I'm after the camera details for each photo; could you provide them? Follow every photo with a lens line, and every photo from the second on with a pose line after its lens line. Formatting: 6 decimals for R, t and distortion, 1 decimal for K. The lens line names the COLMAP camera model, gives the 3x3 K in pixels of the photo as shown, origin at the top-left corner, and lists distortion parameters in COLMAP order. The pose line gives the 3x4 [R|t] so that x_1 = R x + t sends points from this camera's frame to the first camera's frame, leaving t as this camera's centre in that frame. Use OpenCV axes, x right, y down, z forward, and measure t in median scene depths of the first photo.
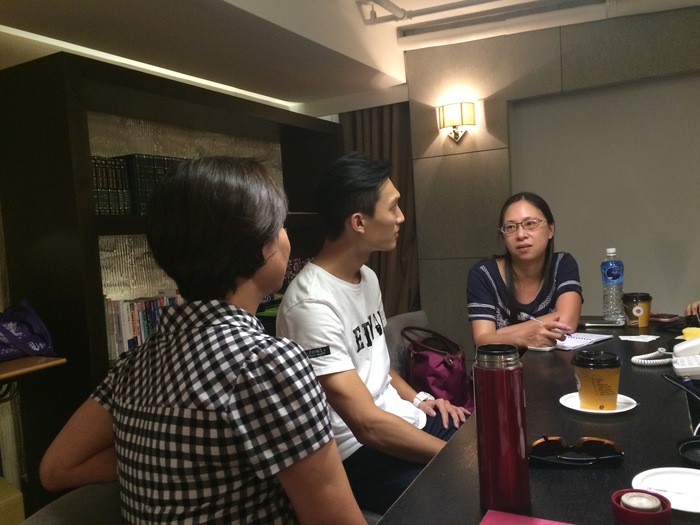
lens RADIAL K [[596.2, 0, 349.8], [0, 596.2, 264.3], [0, 0, 1]] dist [0.076580, -0.101784]
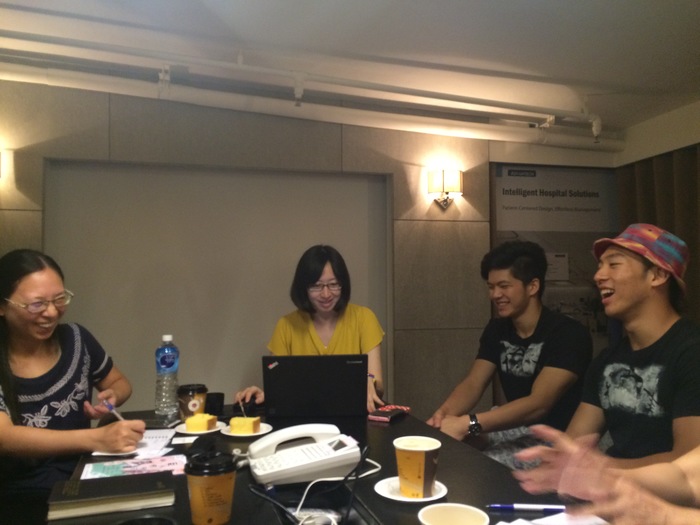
lens RADIAL K [[593.3, 0, 349.1], [0, 593.3, 262.5], [0, 0, 1]] dist [0.077921, -0.098828]
pose [[0.725753, 0.090389, 0.681992, 0.003598], [0.001194, 0.991164, -0.132636, -0.007428], [-0.687954, 0.097075, 0.719232, 0.091695]]
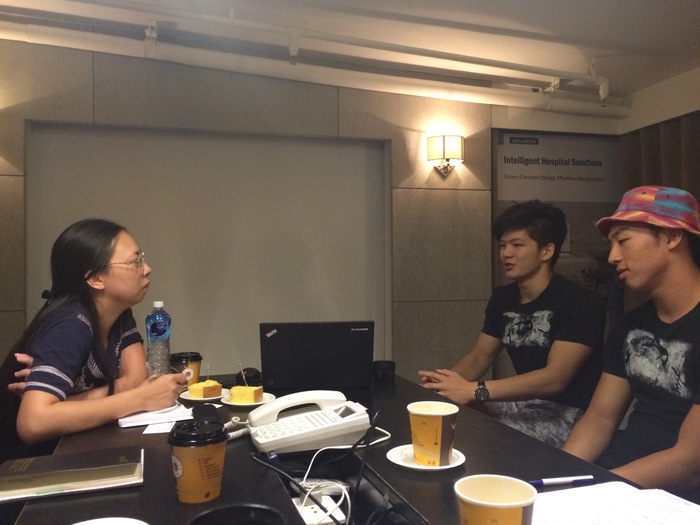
lens RADIAL K [[596.2, 0, 349.8], [0, 596.2, 264.3], [0, 0, 1]] dist [0.076580, -0.101784]
pose [[0.714650, 0.063655, 0.696580, 0.017085], [0.003260, 0.995537, -0.094319, 0.003342], [-0.699475, 0.069676, 0.711252, 0.119793]]
